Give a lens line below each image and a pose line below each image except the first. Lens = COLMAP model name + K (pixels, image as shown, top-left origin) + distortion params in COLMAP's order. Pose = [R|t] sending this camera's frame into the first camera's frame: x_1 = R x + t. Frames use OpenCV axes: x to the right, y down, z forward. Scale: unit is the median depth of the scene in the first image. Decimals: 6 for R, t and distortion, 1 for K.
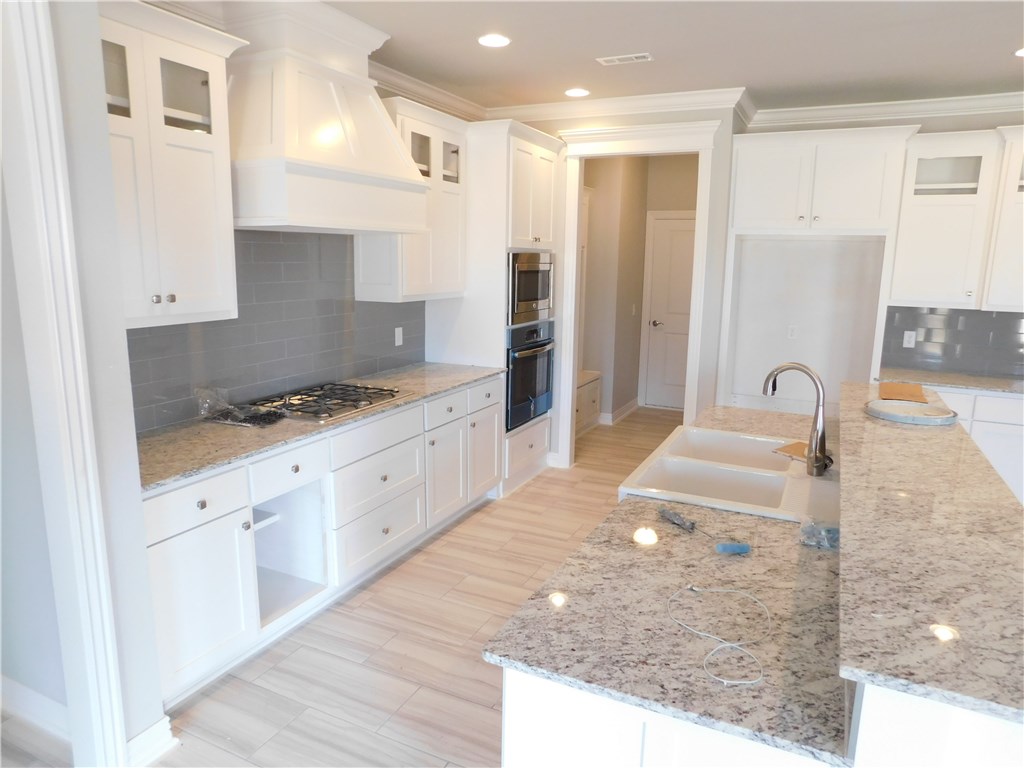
lens RADIAL K [[684.7, 0, 511.0], [0, 684.7, 384.6], [0, 0, 1]] dist [-0.008931, -0.001080]
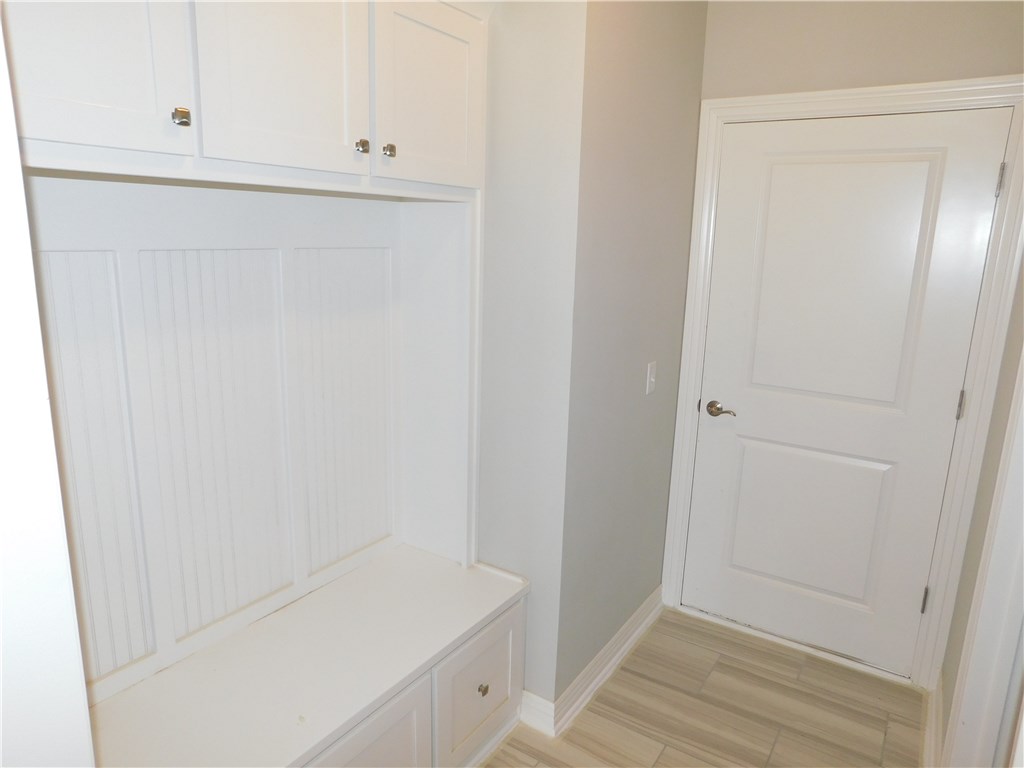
lens RADIAL K [[684.7, 0, 511.4], [0, 684.7, 384.7], [0, 0, 1]] dist [-0.008931, -0.001080]
pose [[0.991004, 0.039527, -0.127859, 0.149754], [-0.035639, 0.998834, 0.032558, -0.111764], [0.128996, -0.027708, 0.991258, 0.622885]]
